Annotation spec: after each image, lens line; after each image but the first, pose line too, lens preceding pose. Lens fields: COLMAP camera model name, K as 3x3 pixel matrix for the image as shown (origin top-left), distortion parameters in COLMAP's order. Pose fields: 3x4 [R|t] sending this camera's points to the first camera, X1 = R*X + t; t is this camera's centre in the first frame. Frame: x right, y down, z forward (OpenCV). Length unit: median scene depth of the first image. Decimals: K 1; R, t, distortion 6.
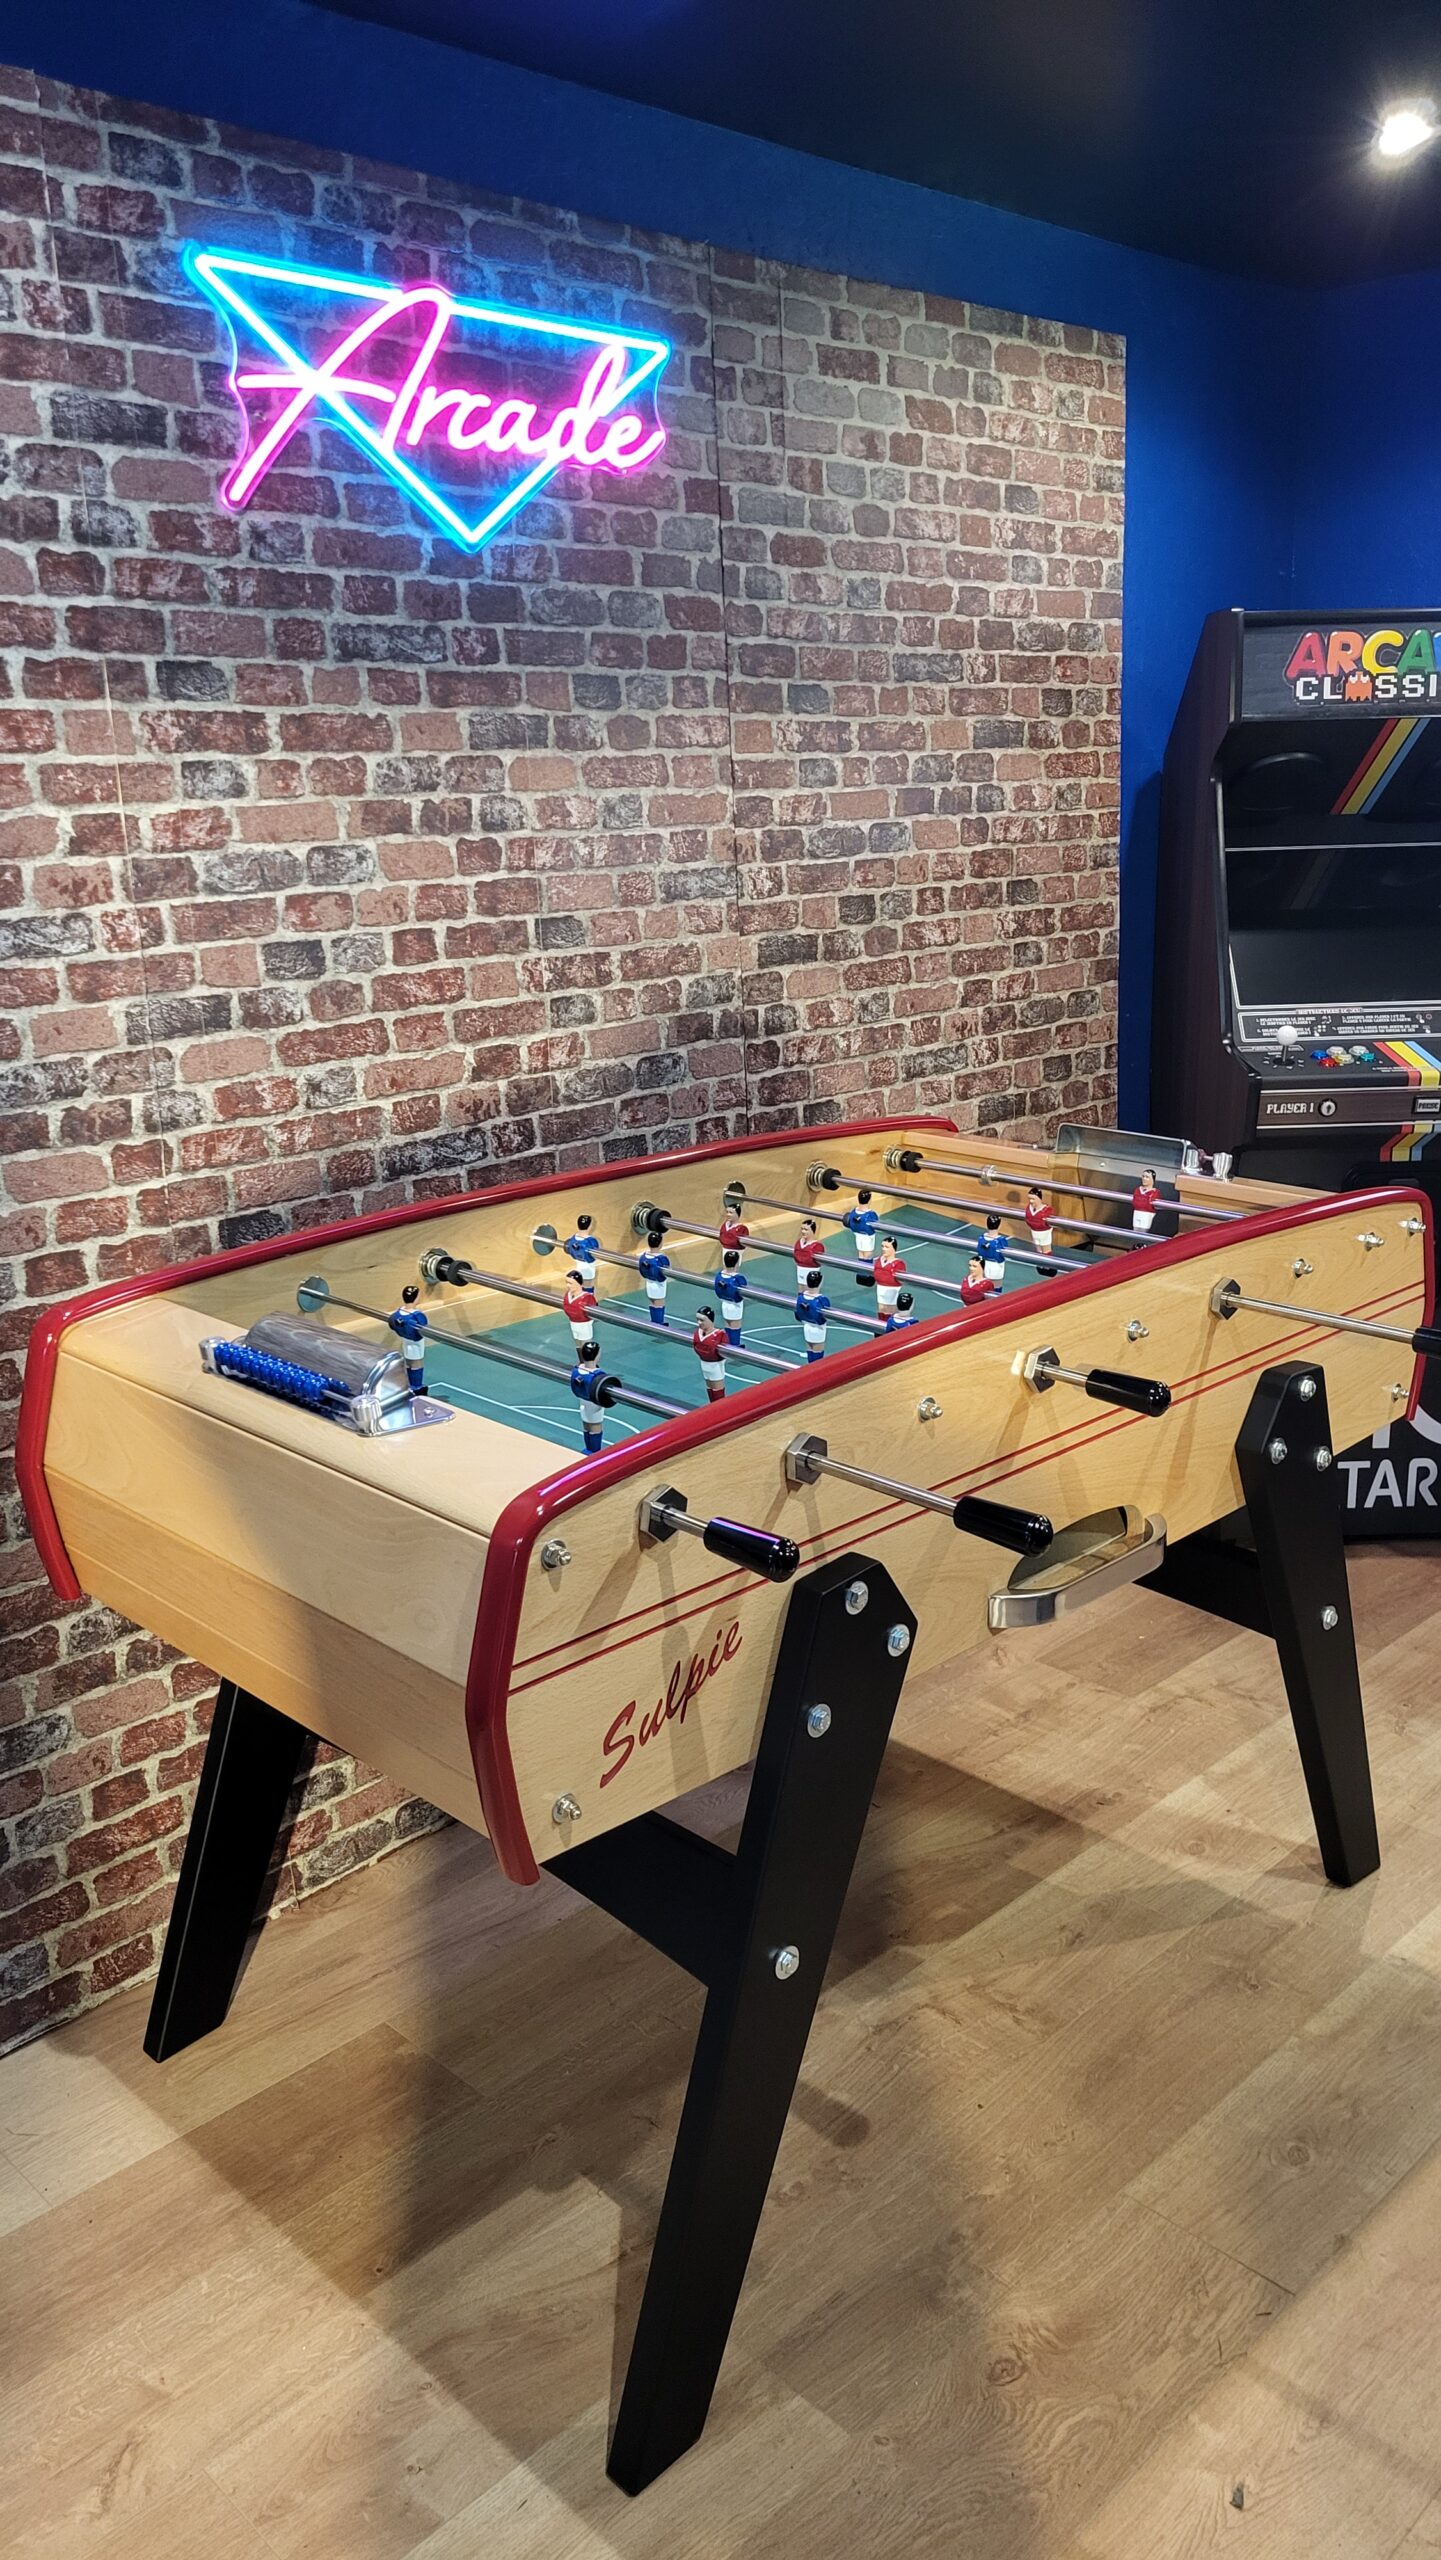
lens RADIAL K [[1956.4, 0, 709.9], [0, 1956.4, 1247.4], [0, 0, 1]] dist [0.061915, -0.040125]
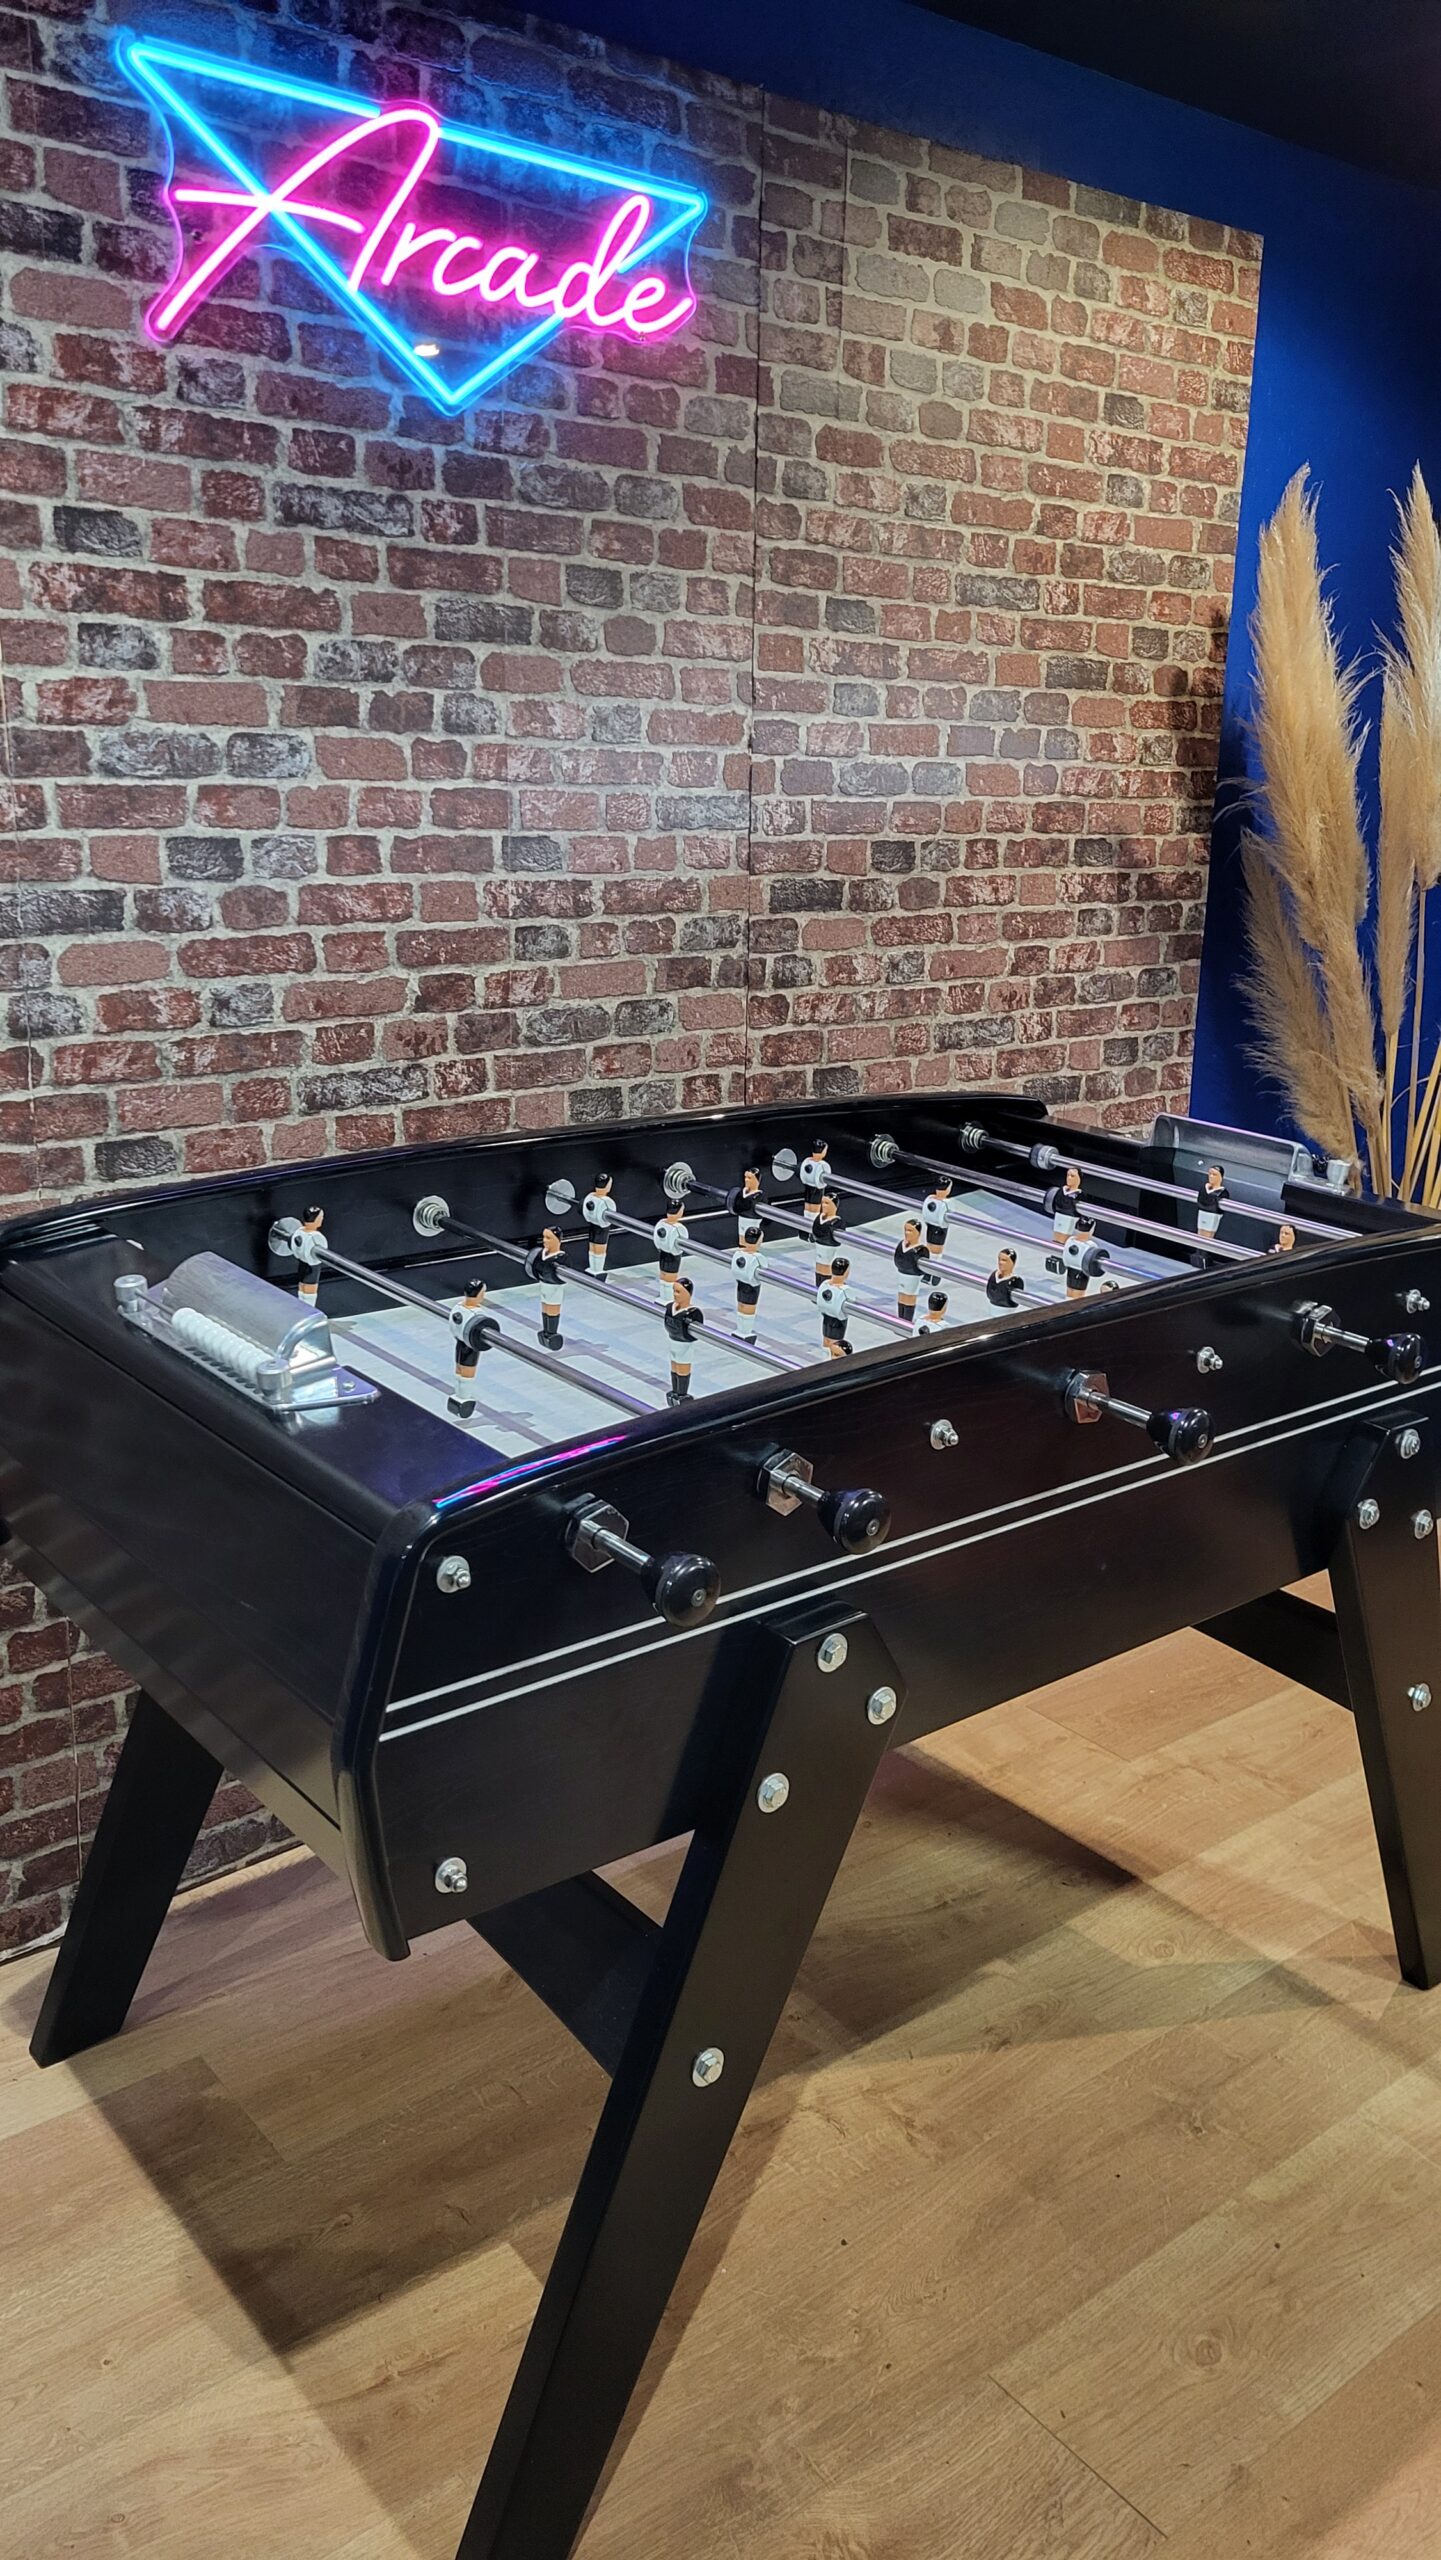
lens RADIAL K [[1956.4, 0, 712.6], [0, 1956.4, 1227.4], [0, 0, 1]] dist [0.061915, -0.040125]
pose [[0.993618, 0.081818, -0.077644, 0.095553], [-0.081270, 0.996640, 0.010198, -0.007006], [0.078217, -0.003823, 0.996929, 0.121895]]
